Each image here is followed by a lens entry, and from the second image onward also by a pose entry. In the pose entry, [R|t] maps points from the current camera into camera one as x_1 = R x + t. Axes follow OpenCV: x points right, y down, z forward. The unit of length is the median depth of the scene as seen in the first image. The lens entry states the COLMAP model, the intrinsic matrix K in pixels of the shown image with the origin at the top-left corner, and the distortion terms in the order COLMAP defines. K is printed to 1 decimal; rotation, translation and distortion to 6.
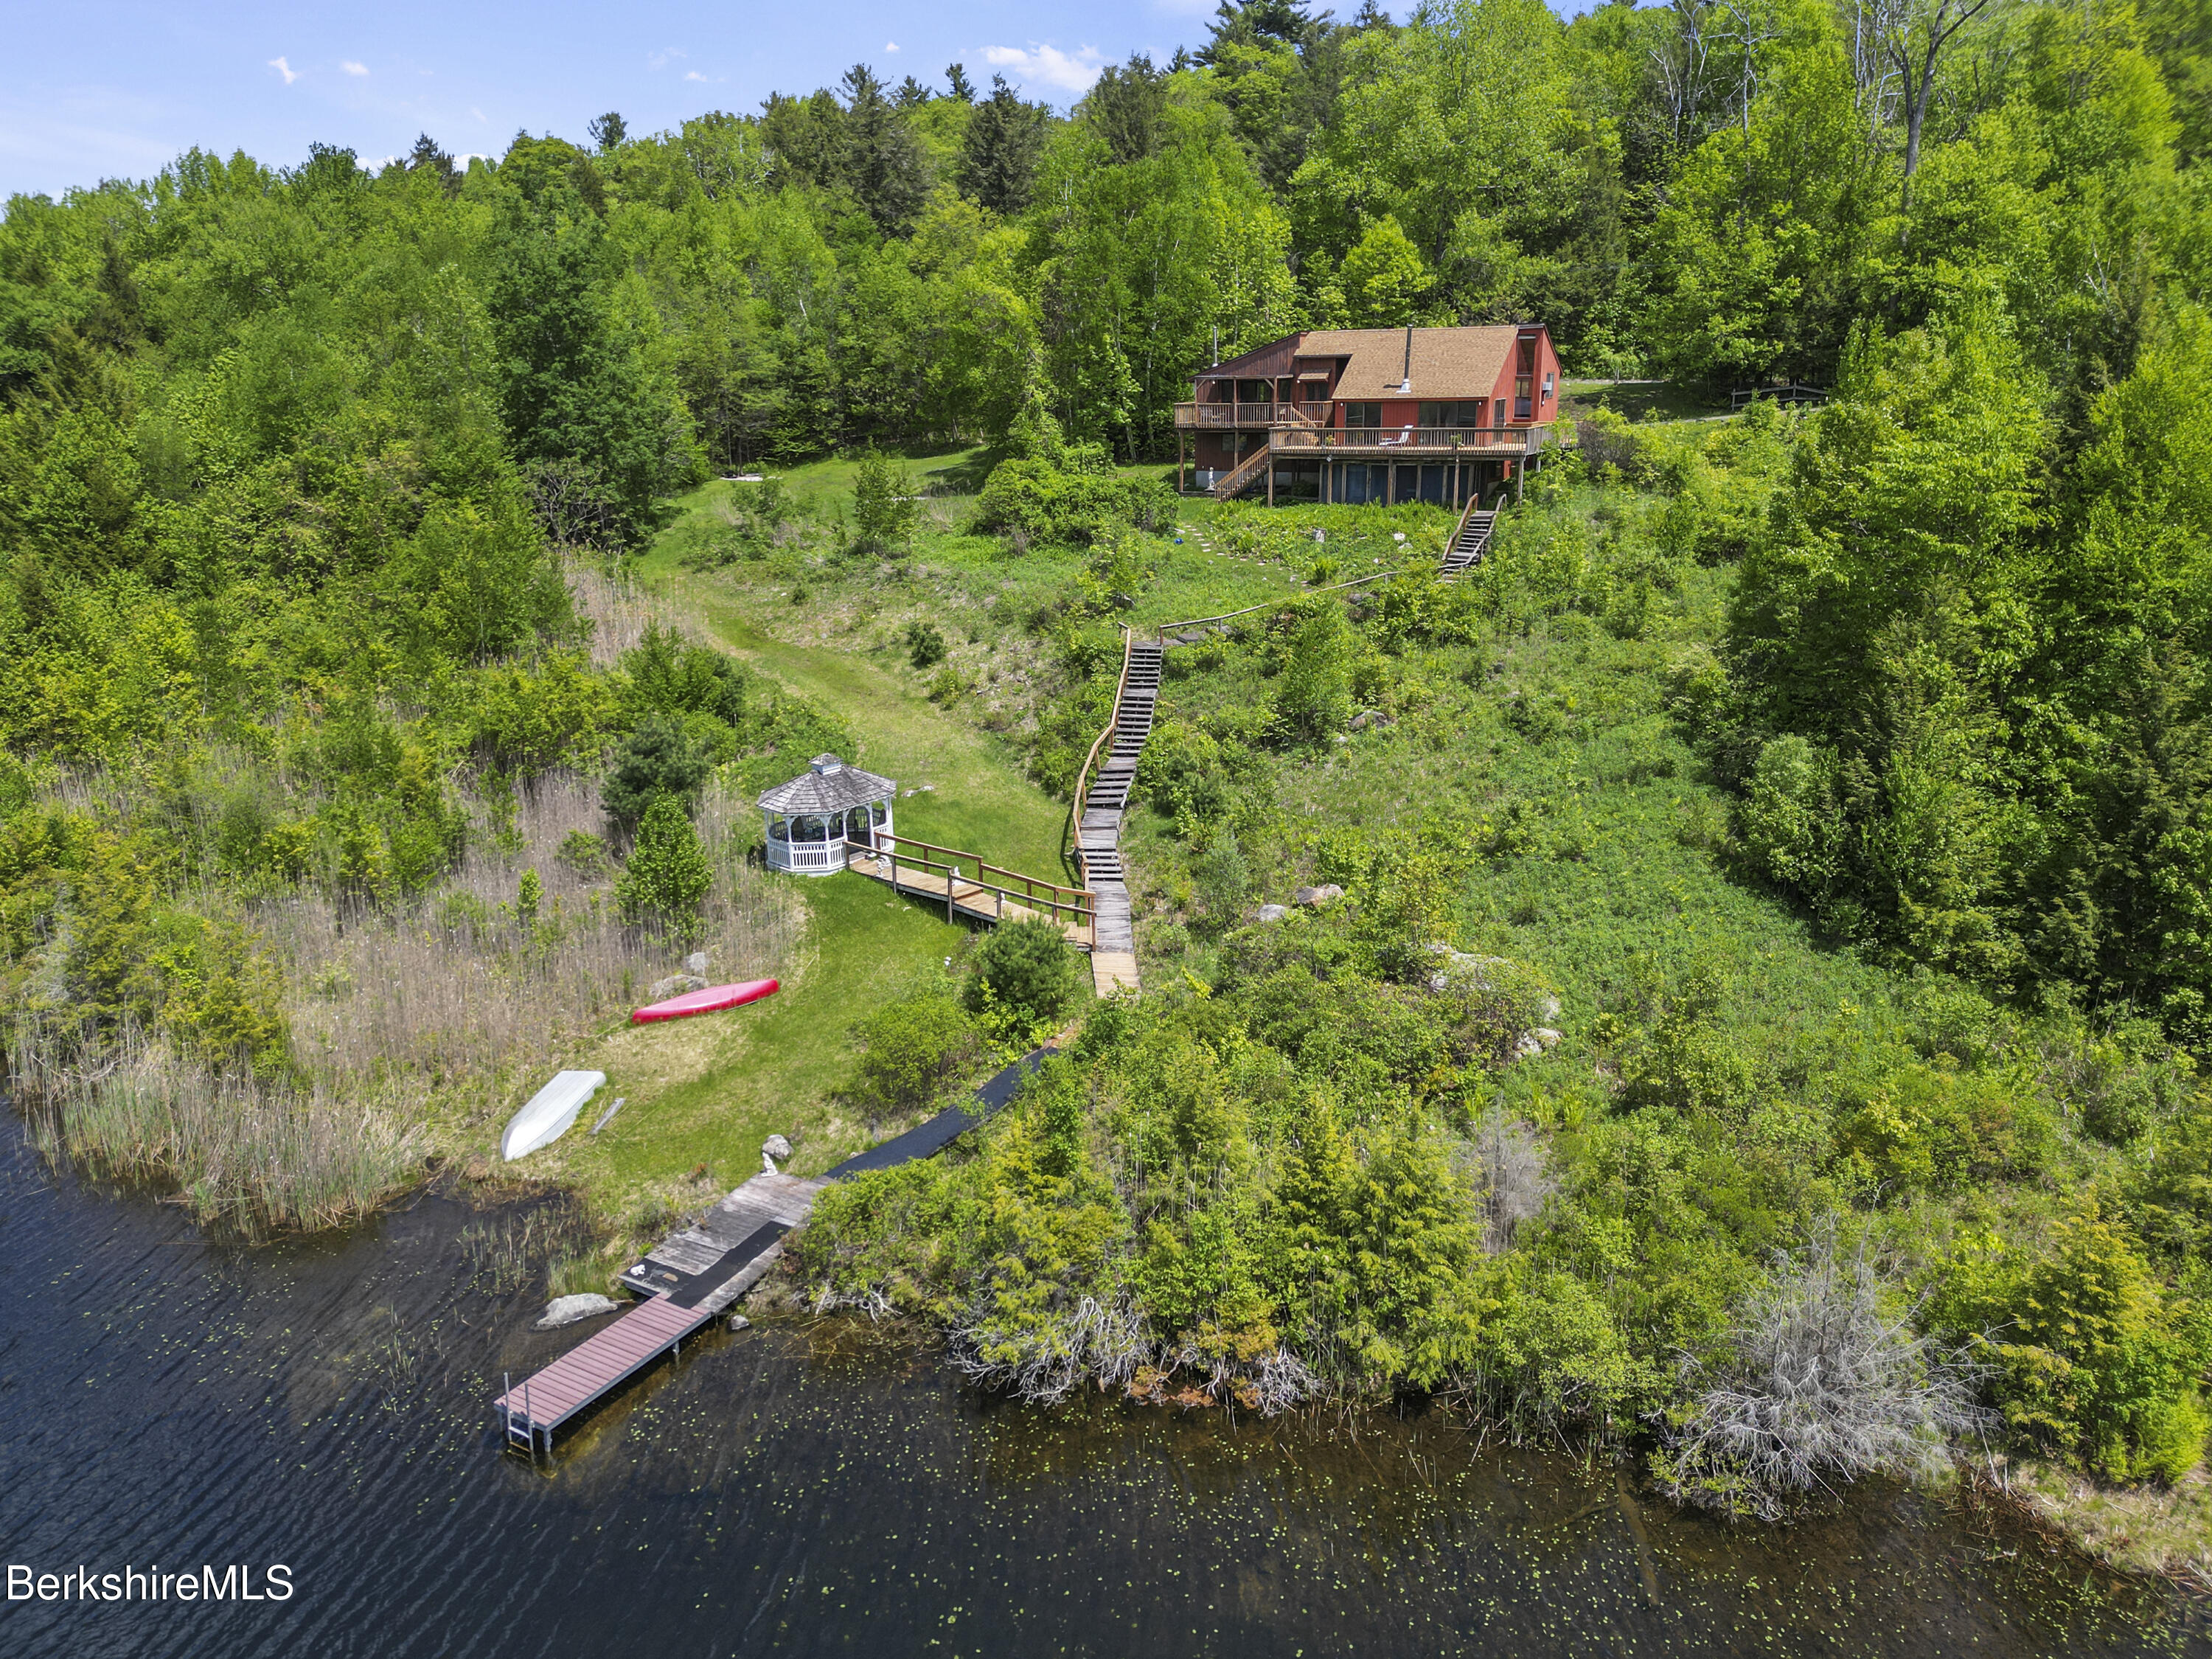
lens RADIAL K [[1532.8, 0, 1104.6], [0, 1532.8, 801.1], [0, 0, 1]] dist [0.011003, 0.000606]
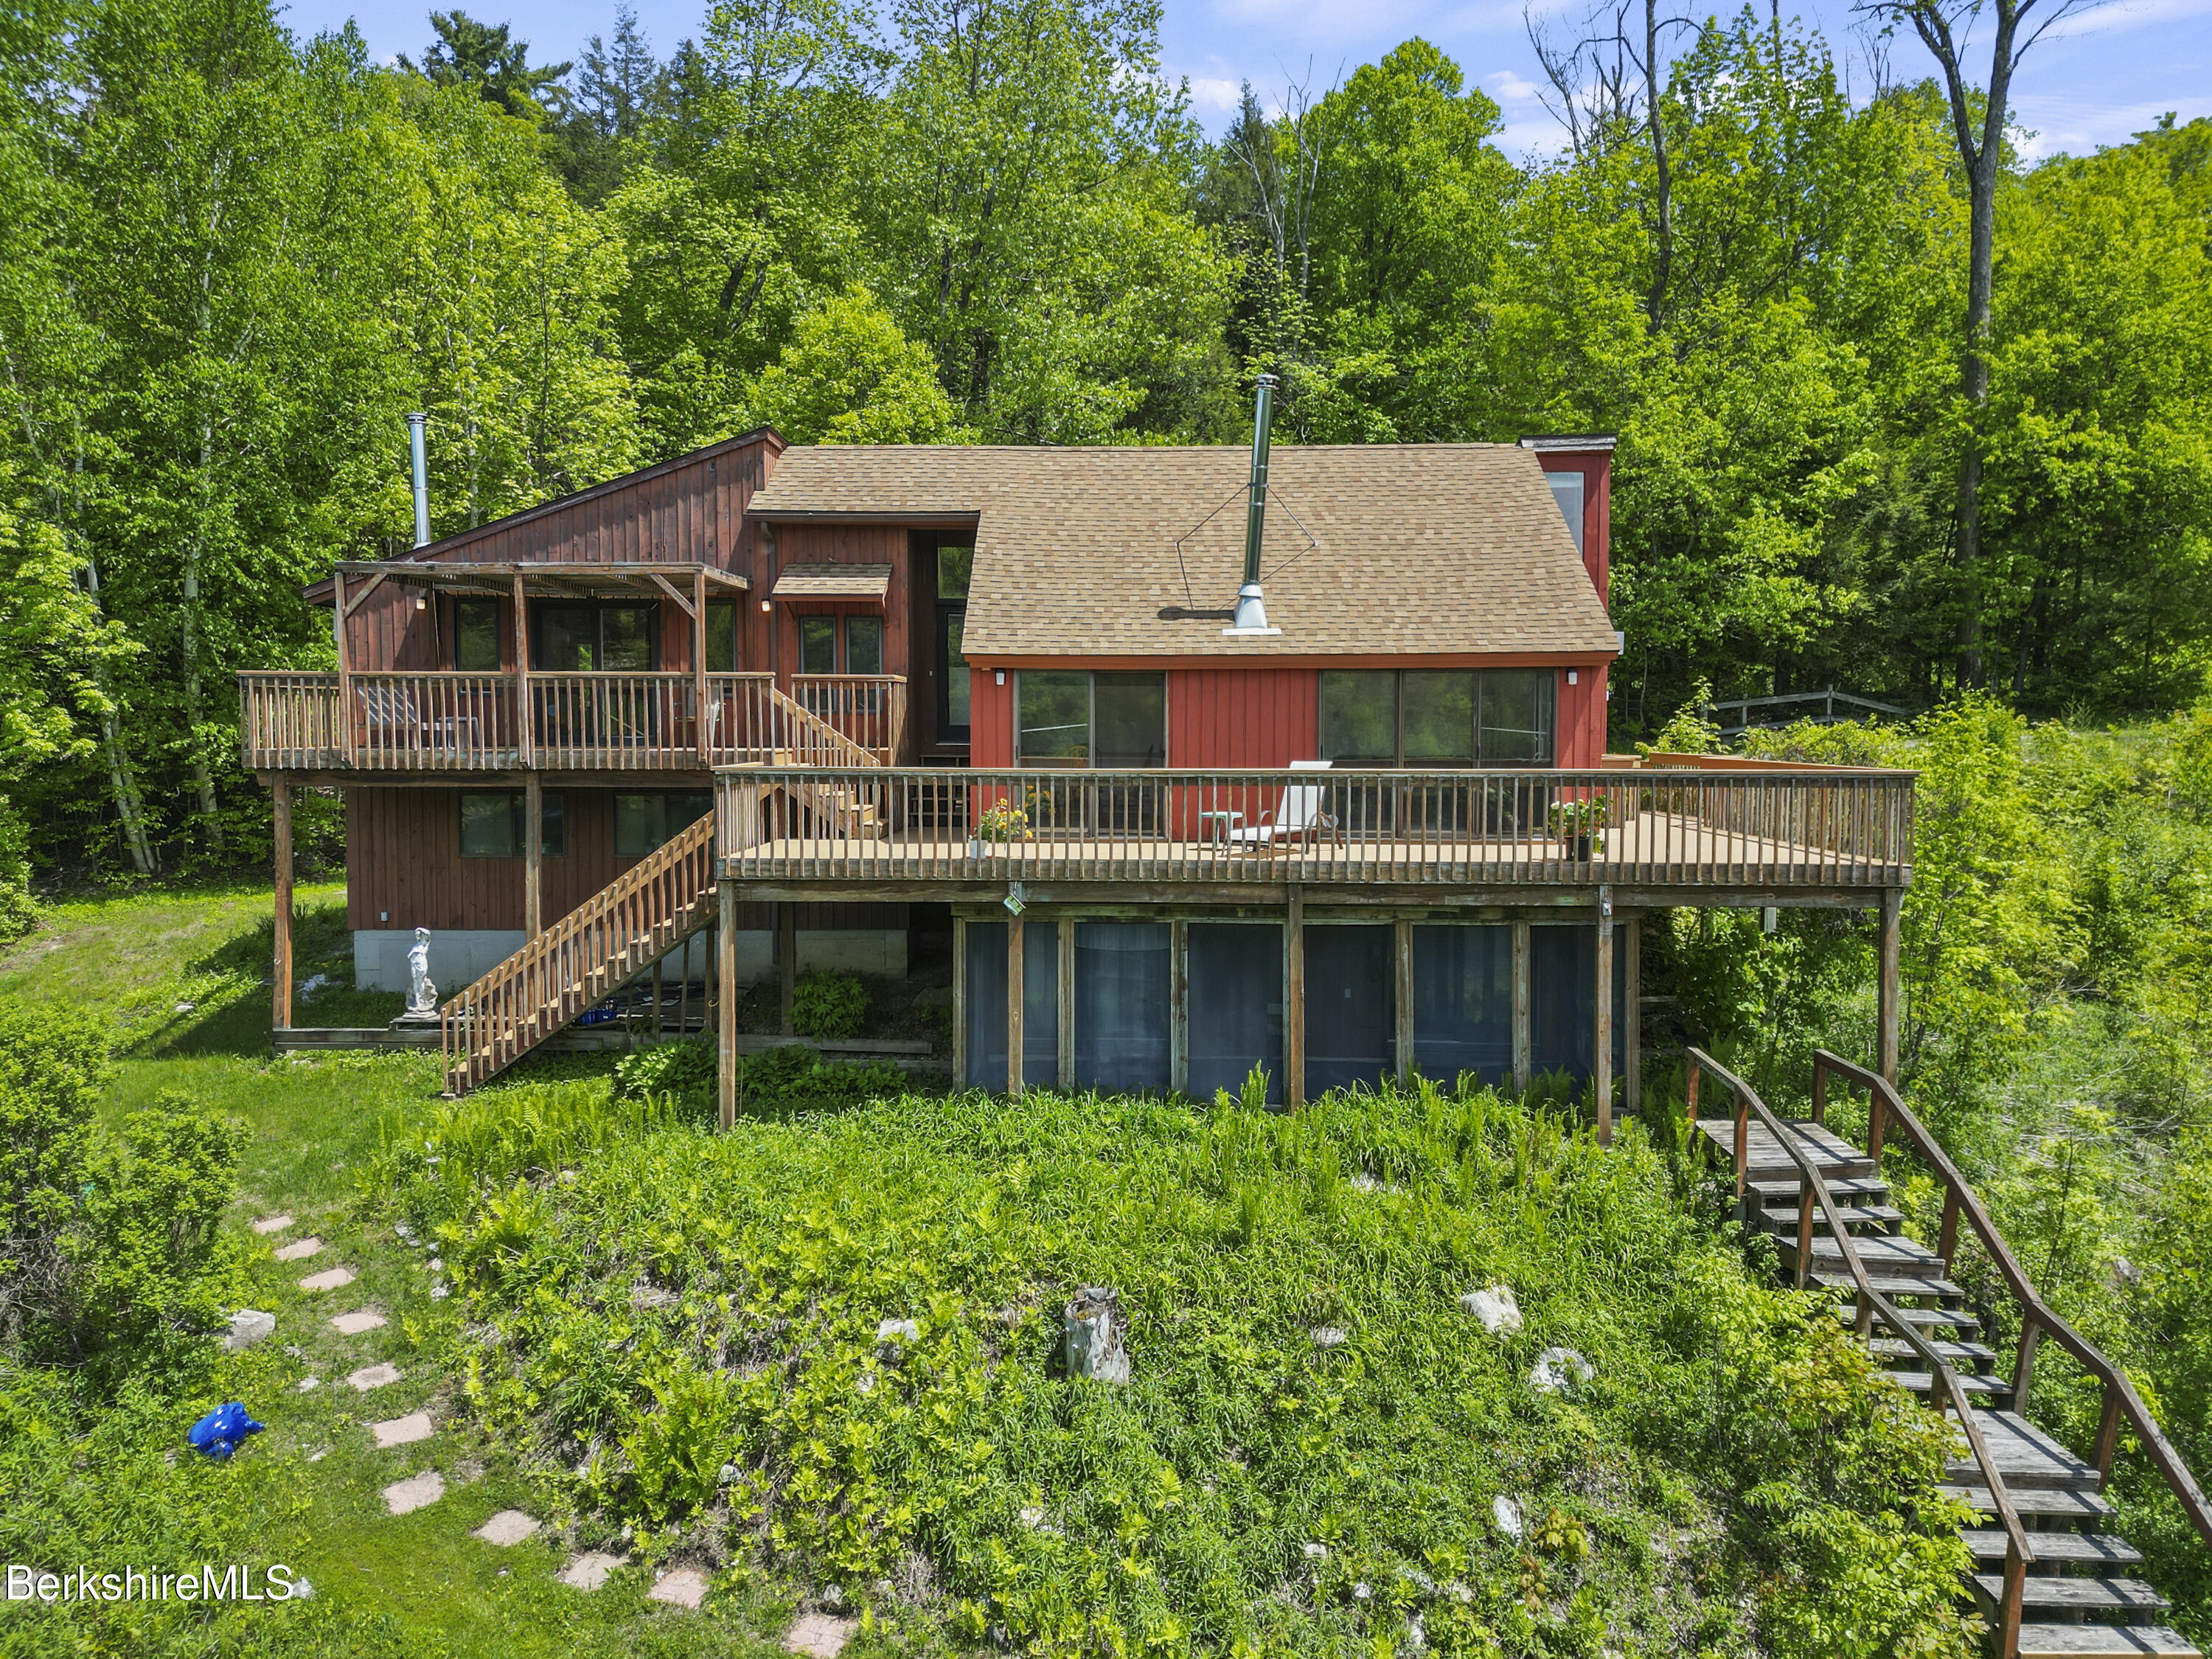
lens RADIAL K [[1554.9, 0, 1075.7], [0, 1554.9, 826.7], [0, 0, 1]] dist [0.063205, -0.057031]
pose [[0.886966, -0.004004, 0.461818, 0.054345], [0.105020, 0.975514, -0.193243, -0.197609], [-0.449736, 0.219900, 0.865668, 0.834250]]
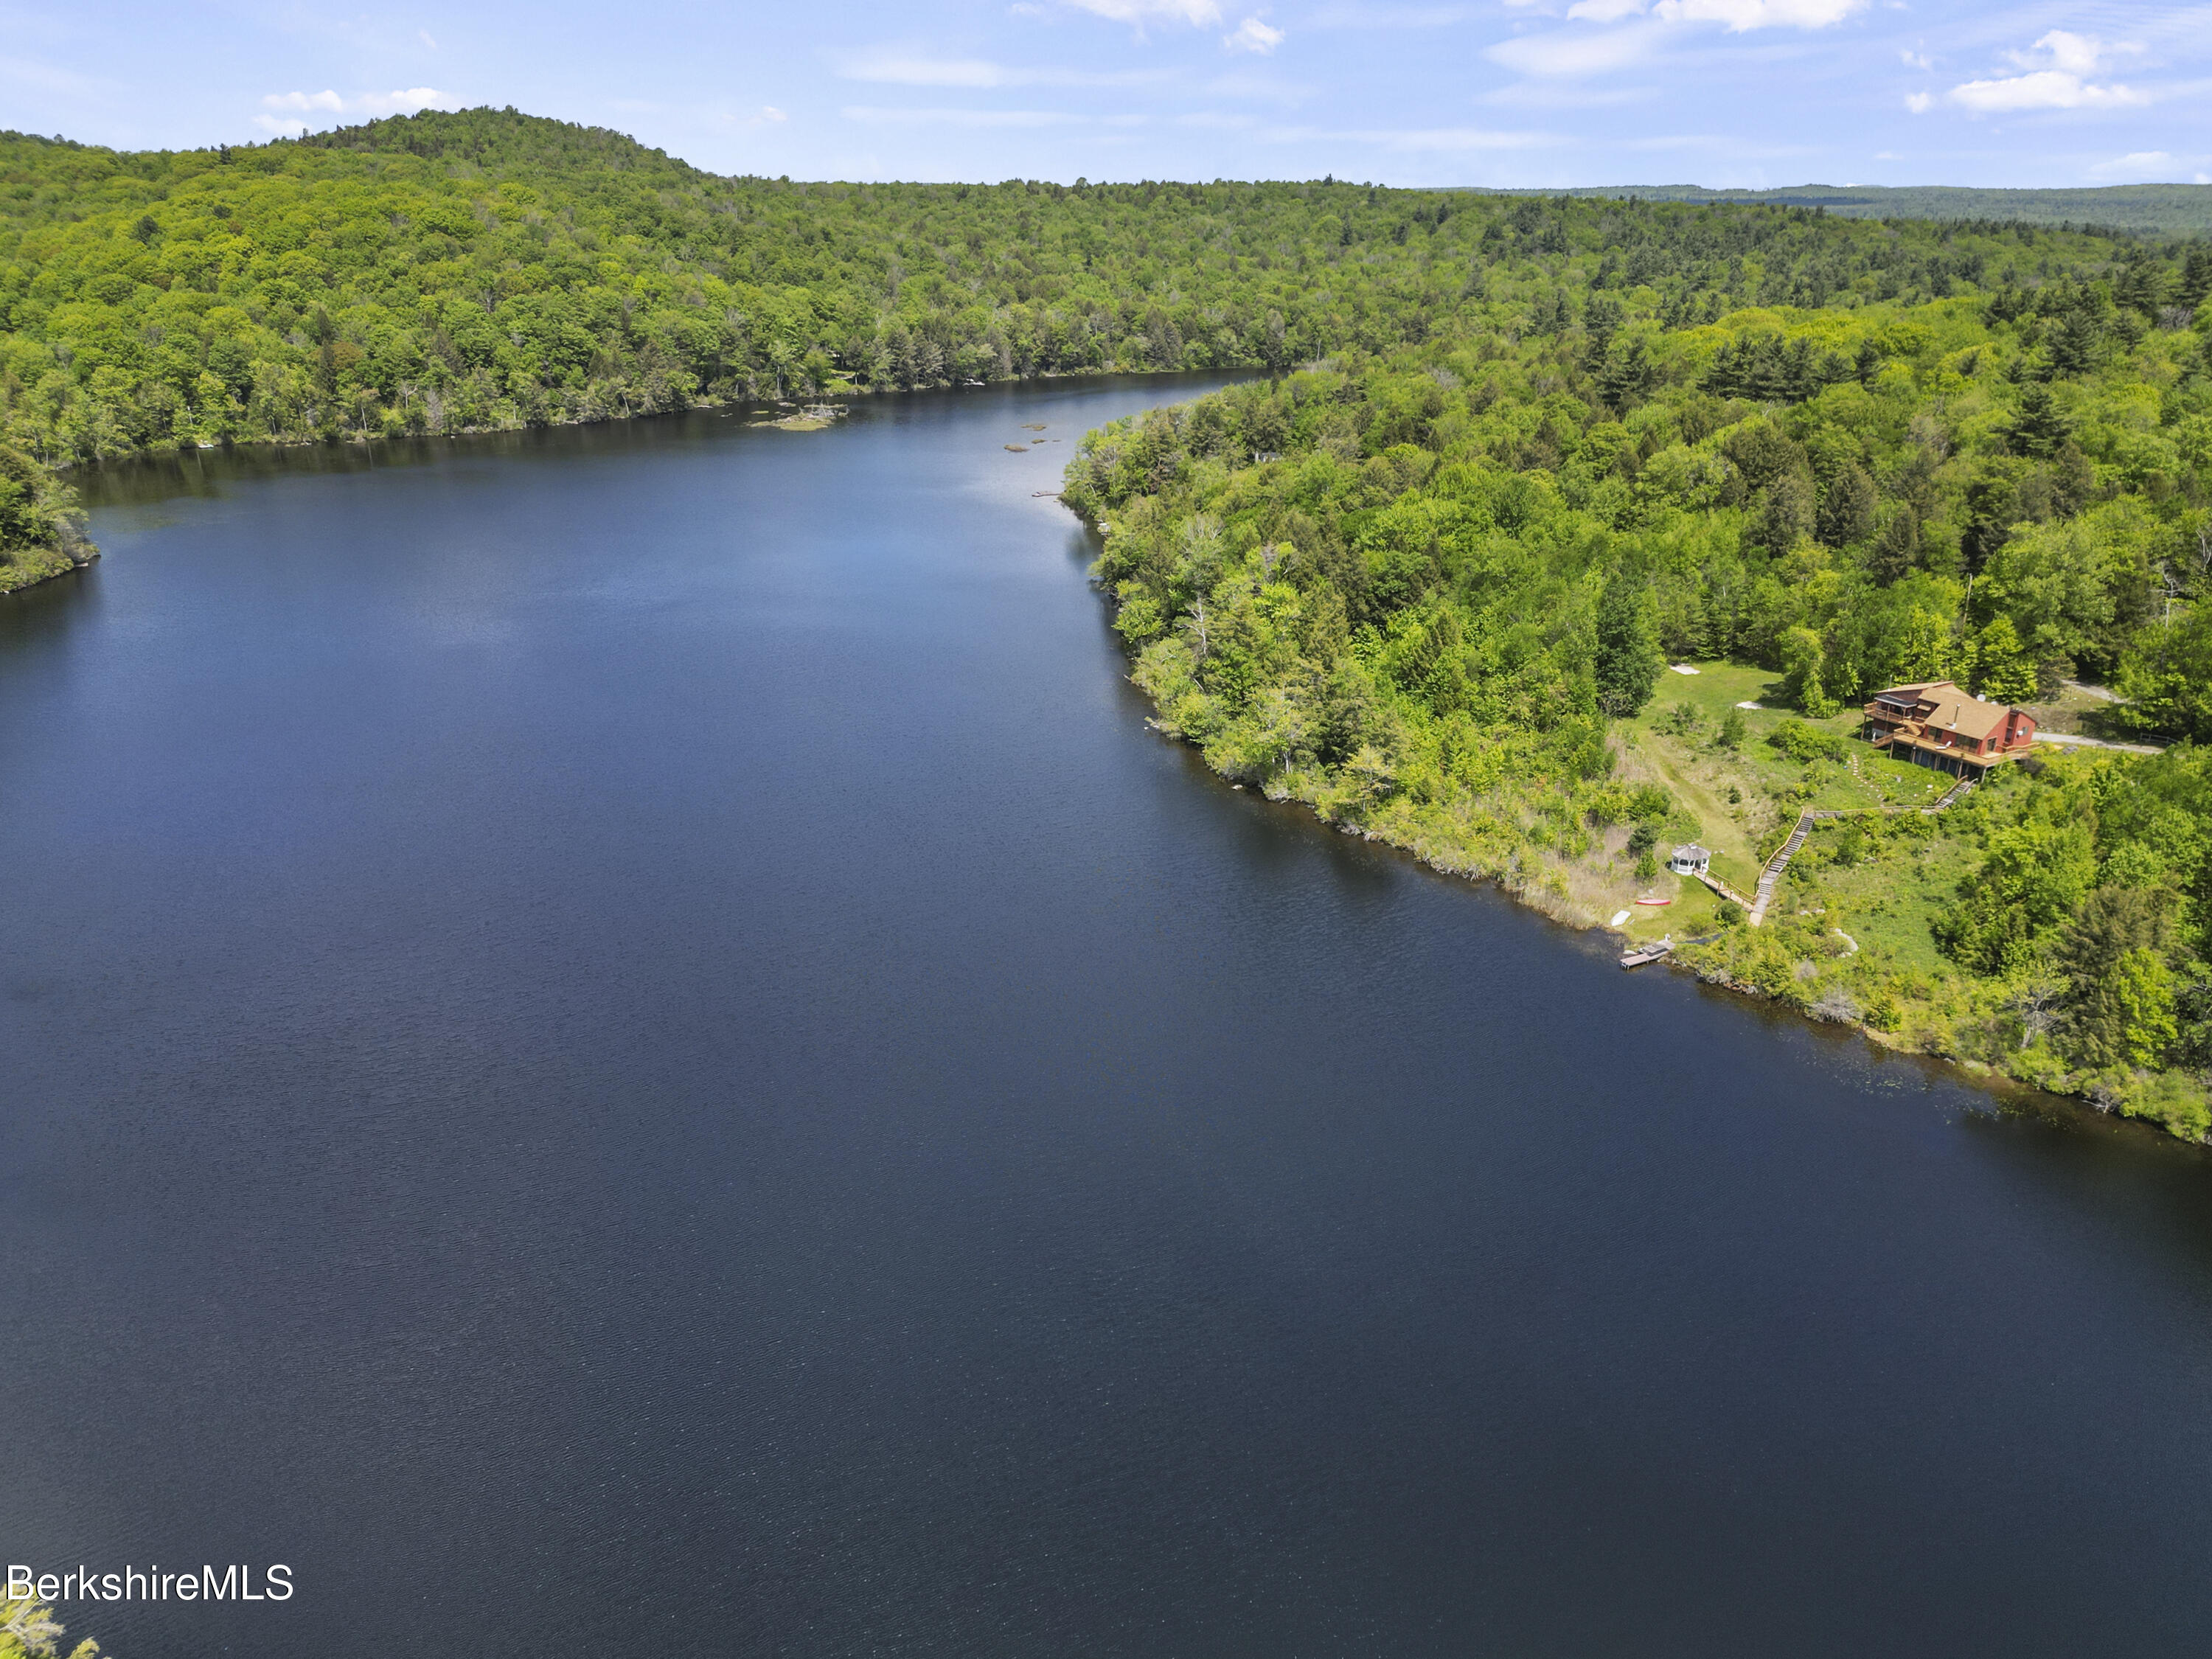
lens RADIAL K [[1554.9, 0, 1075.7], [0, 1554.9, 826.7], [0, 0, 1]] dist [0.063205, -0.057031]
pose [[0.845583, 0.206269, -0.492384, 0.302989], [-0.140802, 0.975851, 0.167000, -0.356462], [0.514940, -0.071884, 0.854207, -2.190905]]
